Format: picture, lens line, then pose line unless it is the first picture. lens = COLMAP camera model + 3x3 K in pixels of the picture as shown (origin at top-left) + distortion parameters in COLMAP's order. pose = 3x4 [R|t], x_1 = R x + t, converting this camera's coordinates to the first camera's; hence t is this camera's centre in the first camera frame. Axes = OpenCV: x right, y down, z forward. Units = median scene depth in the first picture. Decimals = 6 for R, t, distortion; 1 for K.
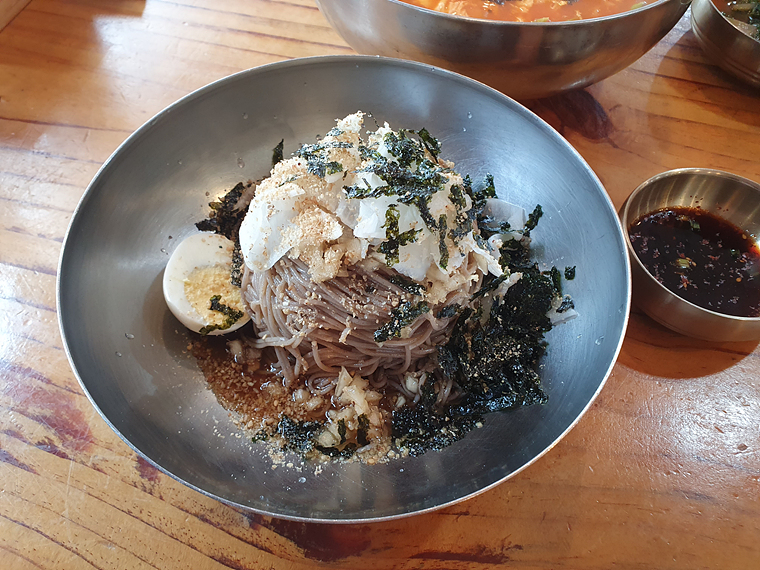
lens RADIAL K [[572.1, 0, 378.8], [0, 572.1, 283.9], [0, 0, 1]] dist [0.035064, -0.039744]
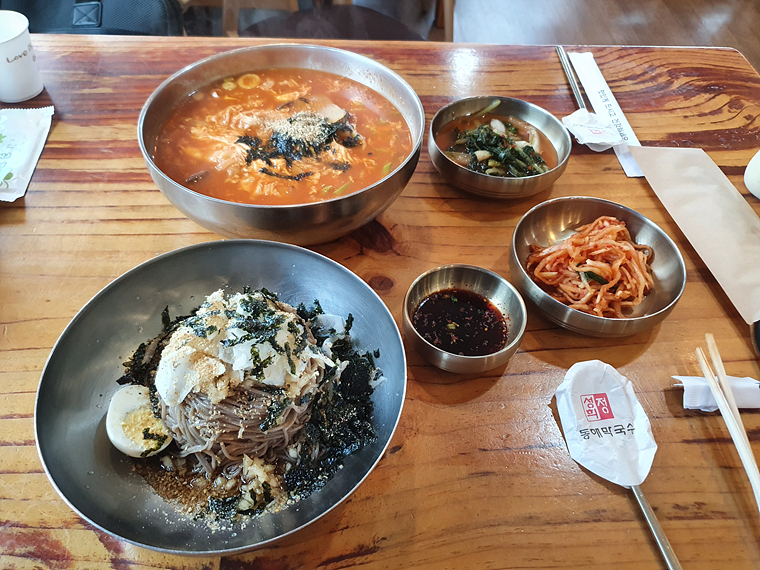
lens RADIAL K [[572.1, 0, 366.1], [0, 572.1, 289.7], [0, 0, 1]] dist [0.035064, -0.039744]
pose [[0.956643, -0.217145, 0.194118, 0.042093], [0.237520, 0.967349, -0.088433, -0.060705], [-0.168577, 0.130706, 0.976984, -0.567812]]
